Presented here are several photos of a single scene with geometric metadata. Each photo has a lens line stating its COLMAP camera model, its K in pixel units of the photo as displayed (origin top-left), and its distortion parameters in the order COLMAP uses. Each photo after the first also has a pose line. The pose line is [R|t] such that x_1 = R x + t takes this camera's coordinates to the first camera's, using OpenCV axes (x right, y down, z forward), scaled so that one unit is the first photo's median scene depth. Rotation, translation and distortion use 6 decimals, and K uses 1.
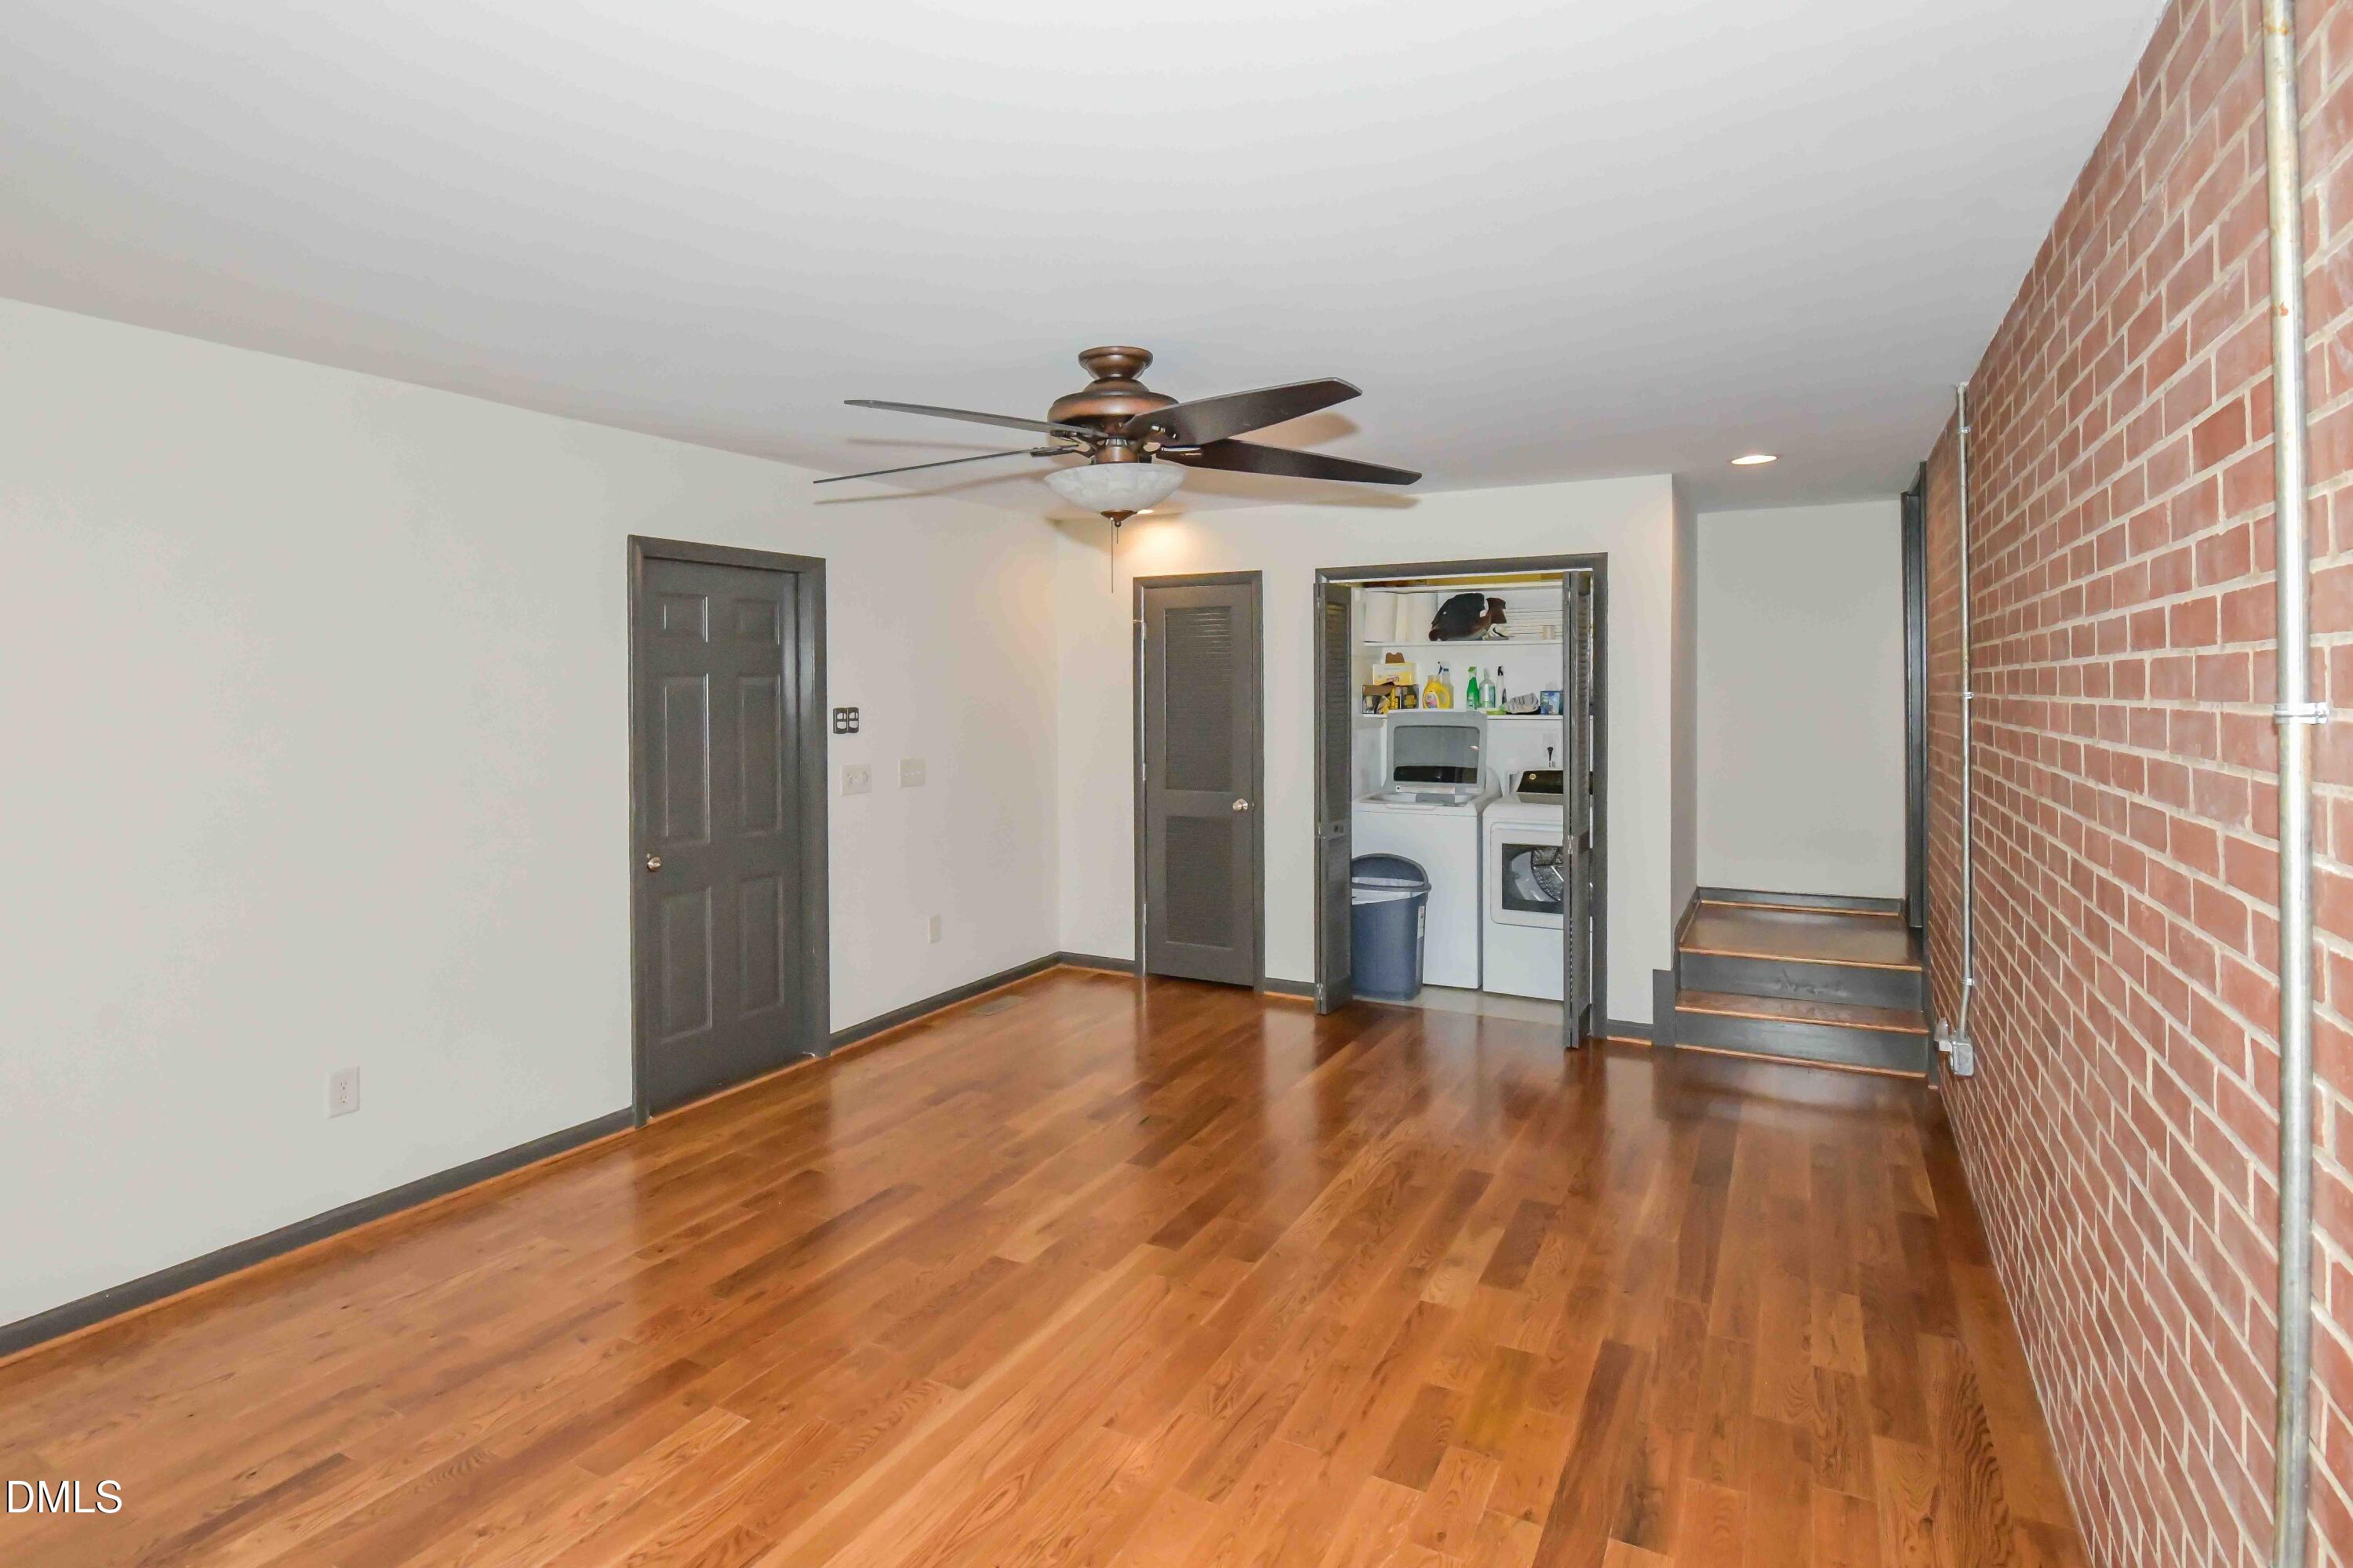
lens RADIAL K [[1177.2, 0, 1182.2], [0, 1177.2, 740.9], [0, 0, 1]] dist [-0.005485, -0.010854]
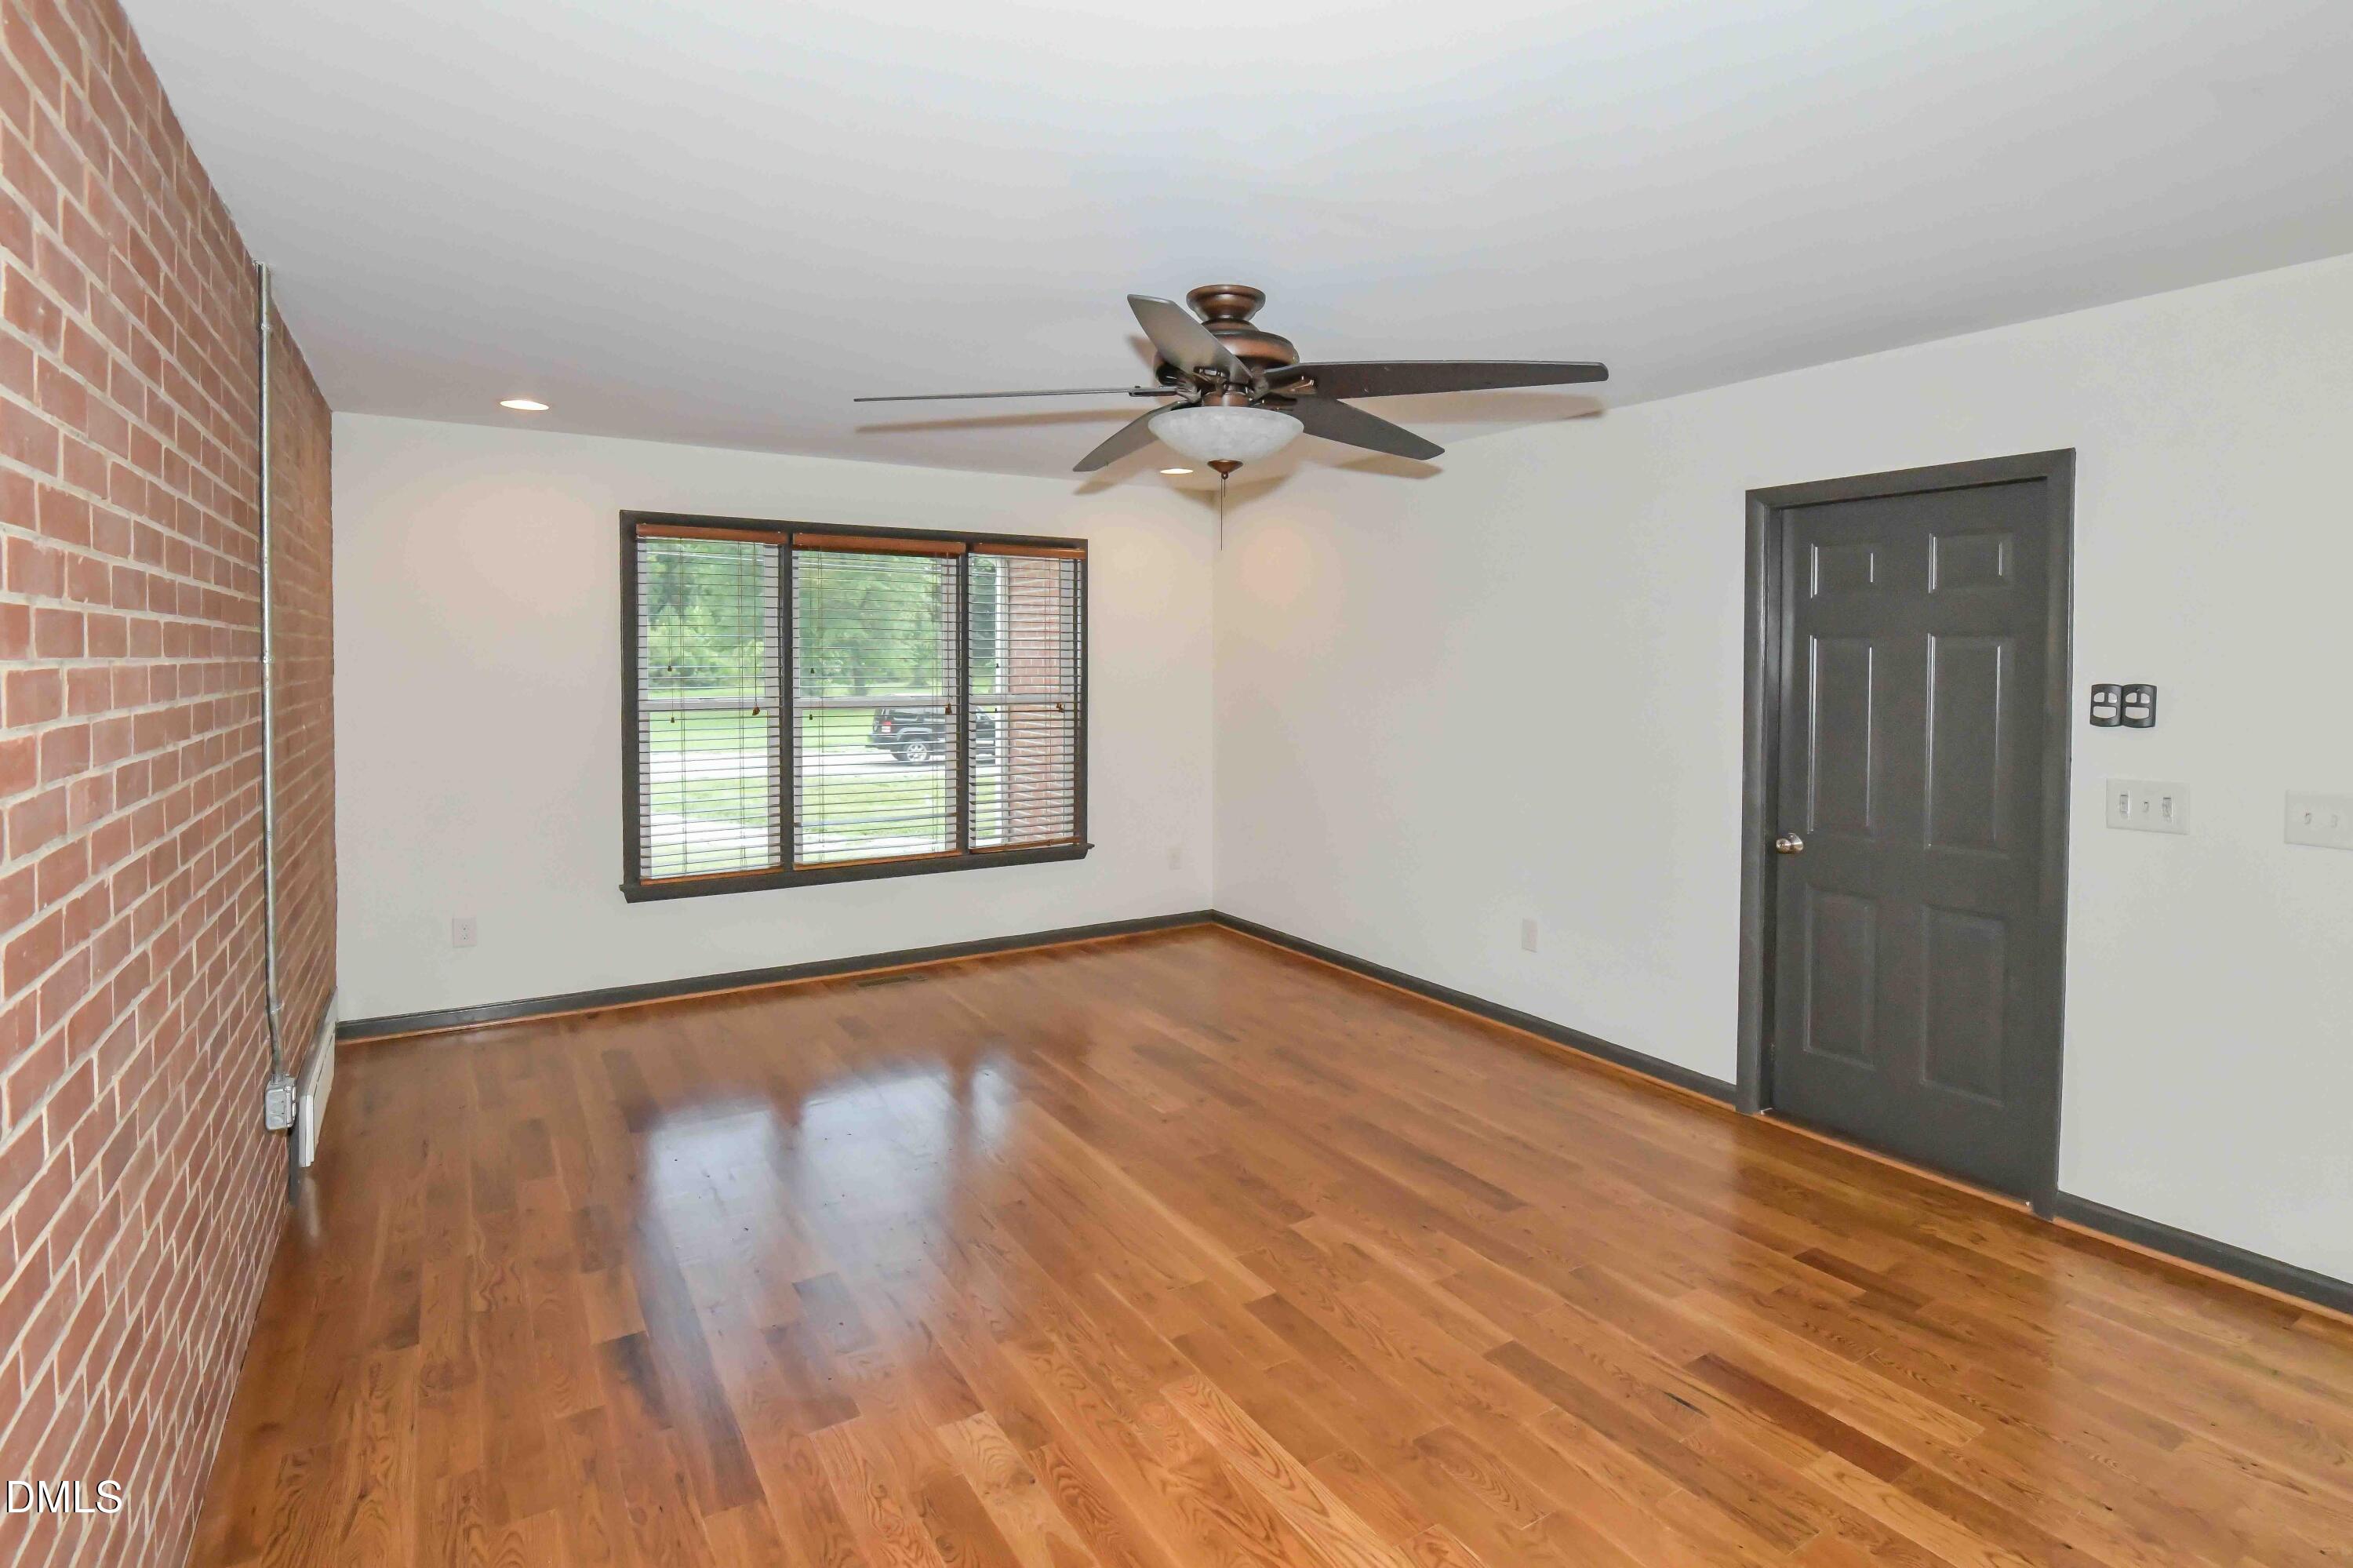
lens RADIAL K [[1177.2, 0, 1182.2], [0, 1177.2, 740.9], [0, 0, 1]] dist [-0.005485, -0.010854]
pose [[-0.505189, 0.063553, -0.860665, 0.702165], [-0.040192, 0.994470, 0.097025, -0.056428], [0.862072, 0.083608, -0.499841, 1.303208]]
